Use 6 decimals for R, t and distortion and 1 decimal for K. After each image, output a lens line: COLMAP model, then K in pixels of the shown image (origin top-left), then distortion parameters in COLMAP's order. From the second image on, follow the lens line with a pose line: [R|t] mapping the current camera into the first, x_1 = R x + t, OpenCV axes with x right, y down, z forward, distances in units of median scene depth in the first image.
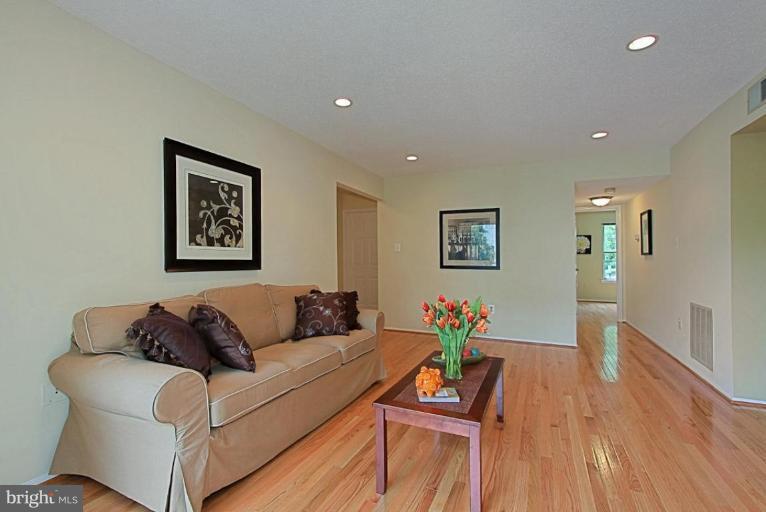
lens RADIAL K [[363.7, 0, 378.5], [0, 363.7, 263.3], [0, 0, 1]] dist [0.011690, -0.000400]
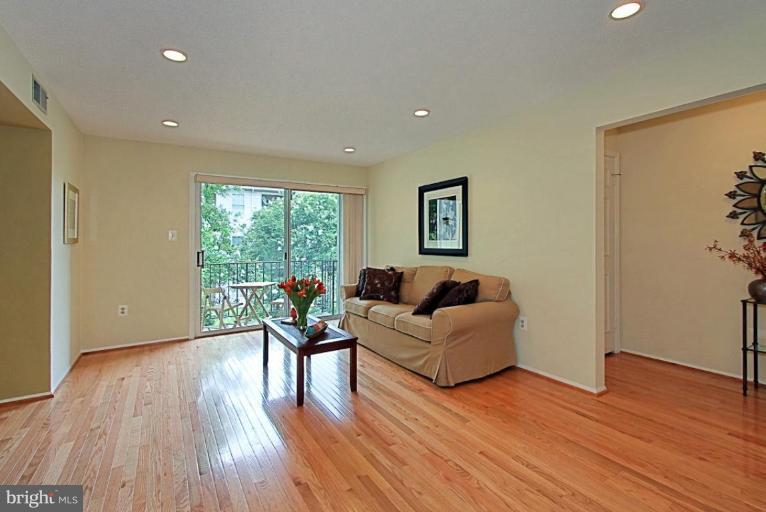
lens RADIAL K [[363.7, 0, 374.3], [0, 363.7, 242.4], [0, 0, 1]] dist [0.011690, -0.000400]
pose [[-0.581589, 0.002699, -0.813478, 0.921556], [-0.001607, 0.999989, 0.004467, -0.039677], [0.813481, 0.003905, -0.581578, 1.543777]]
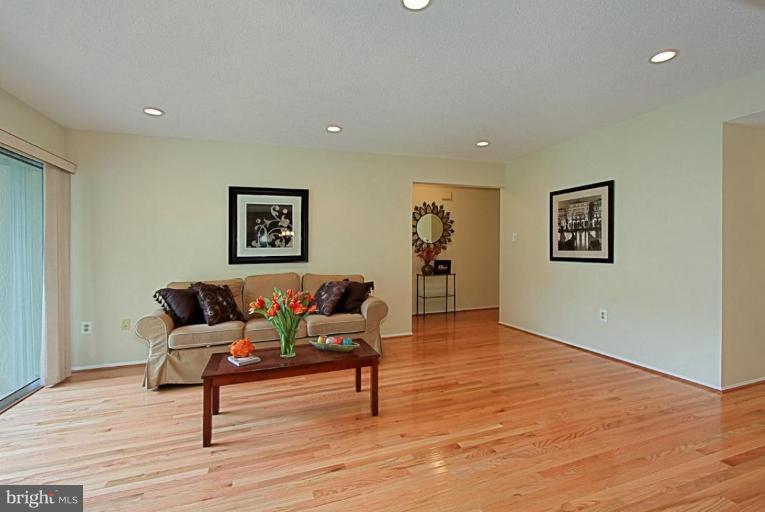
lens RADIAL K [[363.2, 0, 398.5], [0, 363.2, 253.7], [0, 0, 1]] dist [0.011690, -0.000400]
pose [[0.701623, -0.003282, -0.712540, 0.951675], [0.012769, 0.999887, 0.007969, -0.023734], [0.712434, -0.014690, 0.701586, 0.287565]]
